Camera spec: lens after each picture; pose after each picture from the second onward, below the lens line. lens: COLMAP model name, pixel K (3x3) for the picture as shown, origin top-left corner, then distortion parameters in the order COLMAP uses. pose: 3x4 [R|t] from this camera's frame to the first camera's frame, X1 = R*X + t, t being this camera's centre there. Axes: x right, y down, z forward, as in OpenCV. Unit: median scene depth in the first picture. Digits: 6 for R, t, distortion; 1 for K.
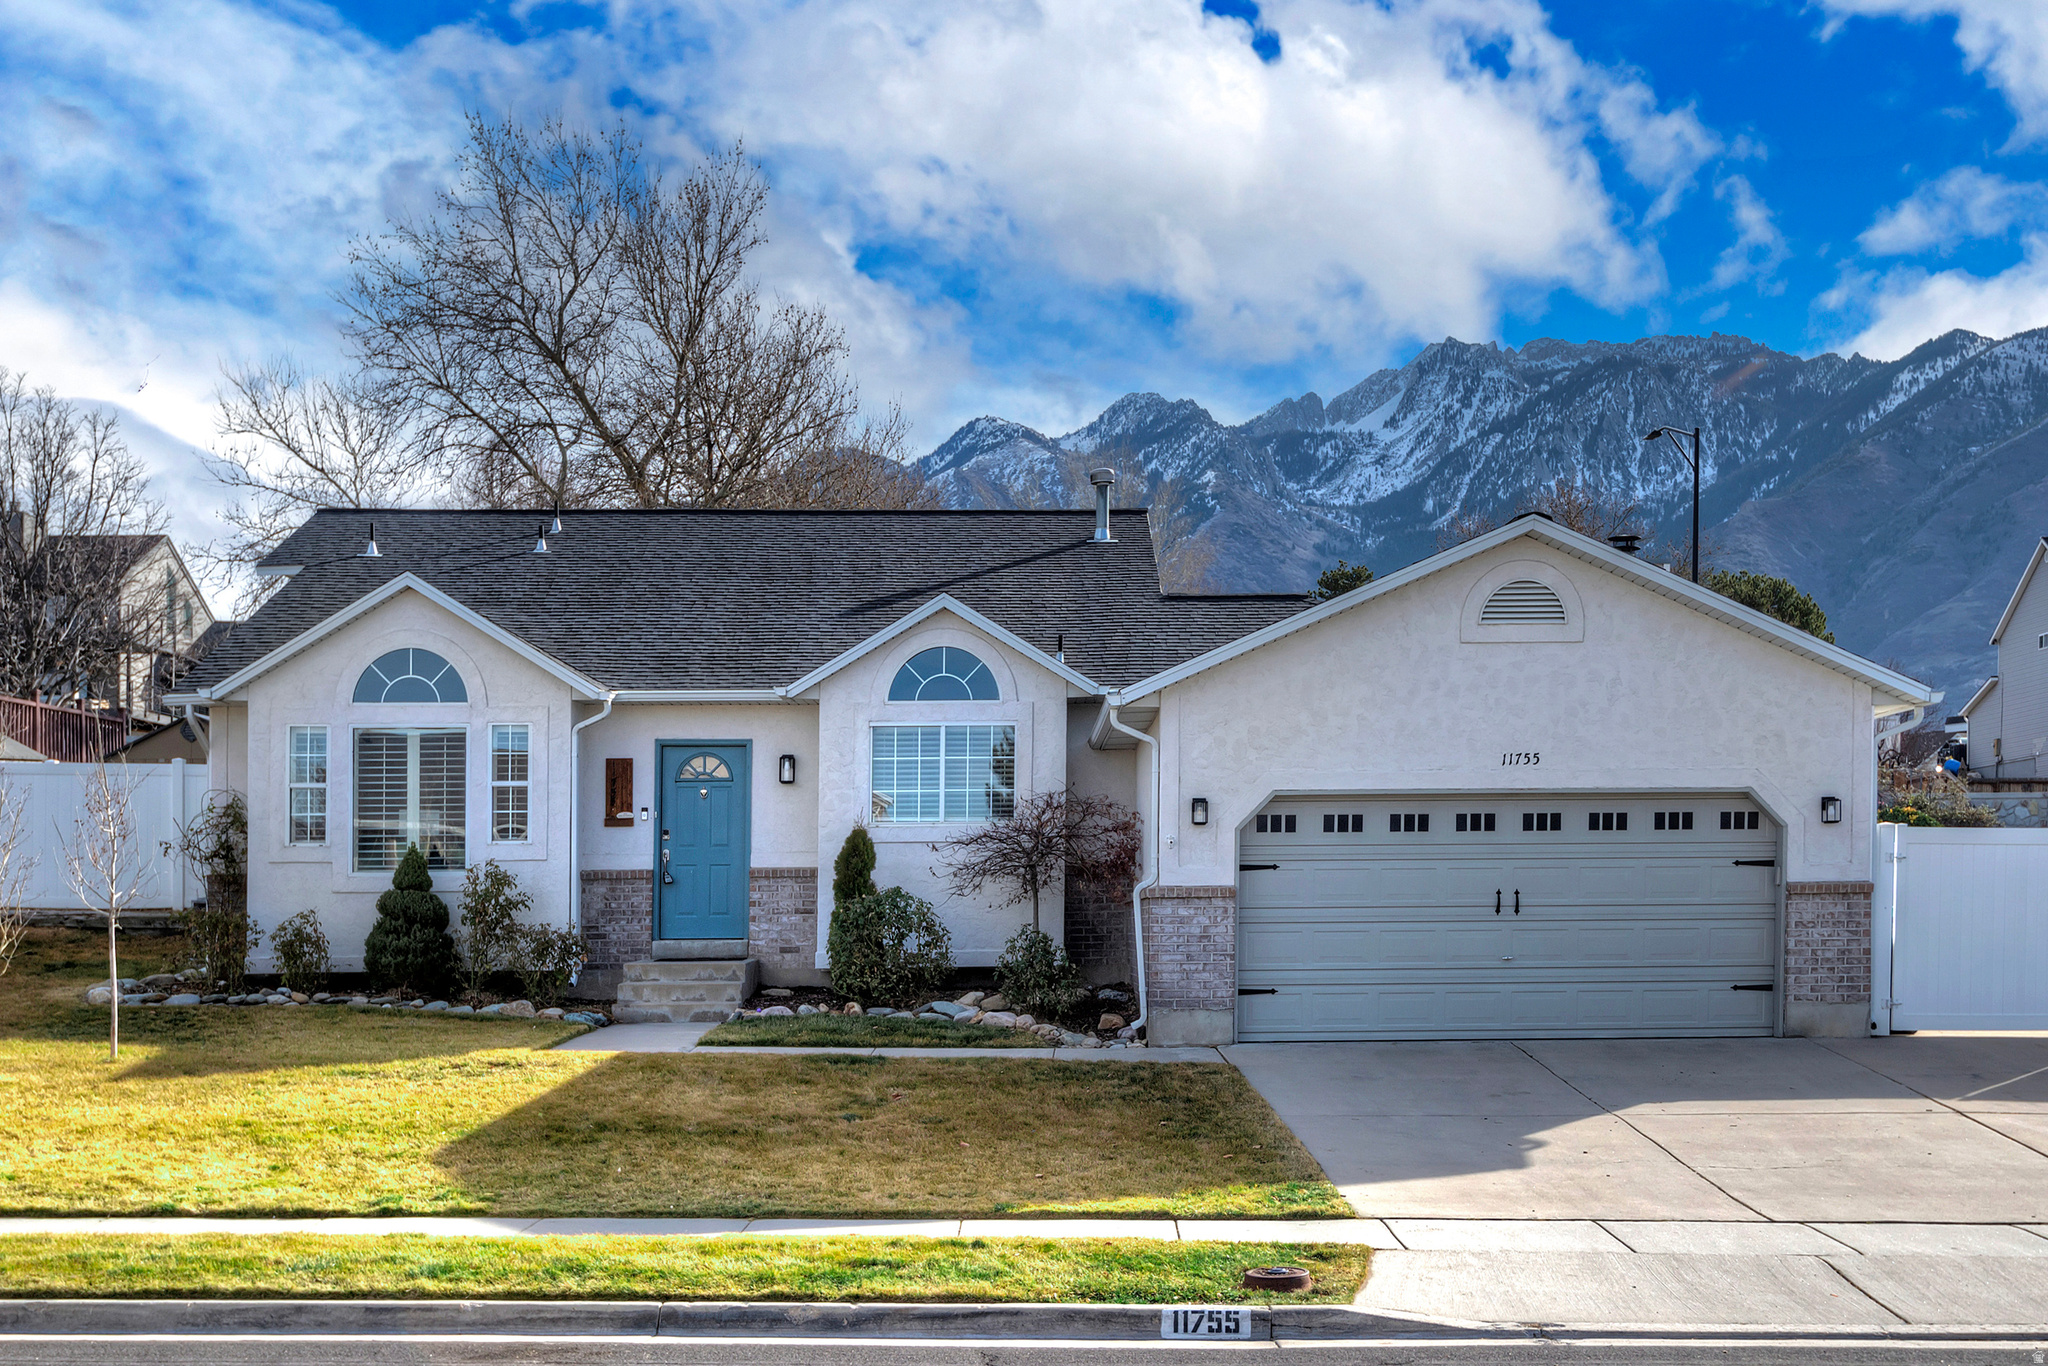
lens RADIAL K [[2716.7, 0, 1023.2], [0, 2716.7, 922.3], [0, 0, 1]] dist [0.010999, 0.081149]
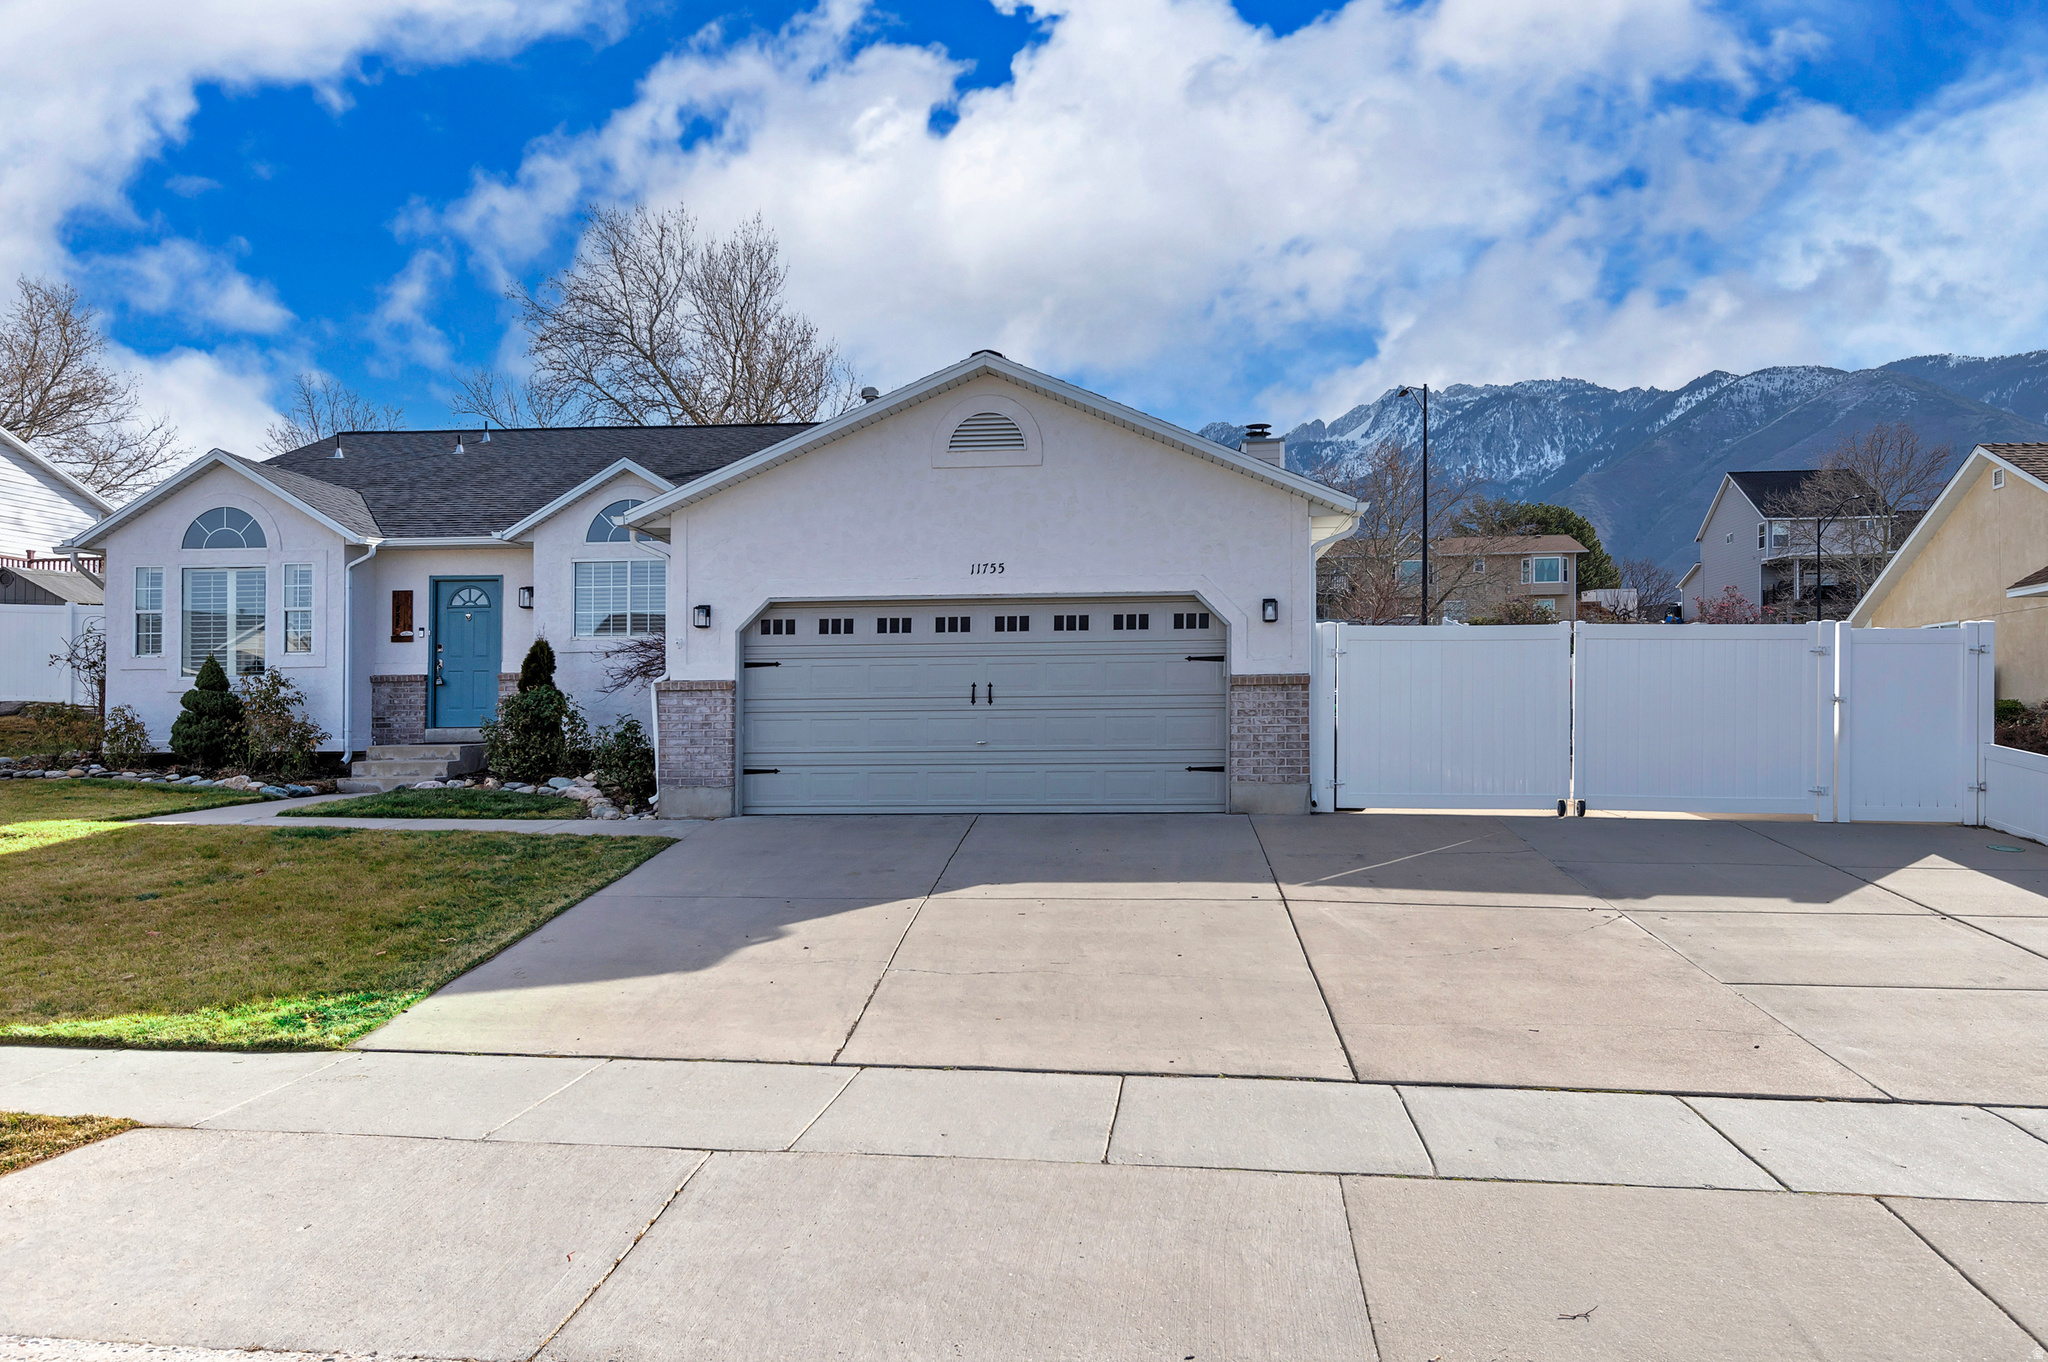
lens RADIAL K [[1393.0, 0, 1024.0], [0, 1393.0, 681.0], [0, 0, 1]] dist [0.034435, -0.001801]
pose [[0.987965, -0.005694, -0.154573, 0.266389], [0.001125, 0.999560, -0.029630, 0.004303], [0.154674, 0.029099, 0.987537, 0.391385]]
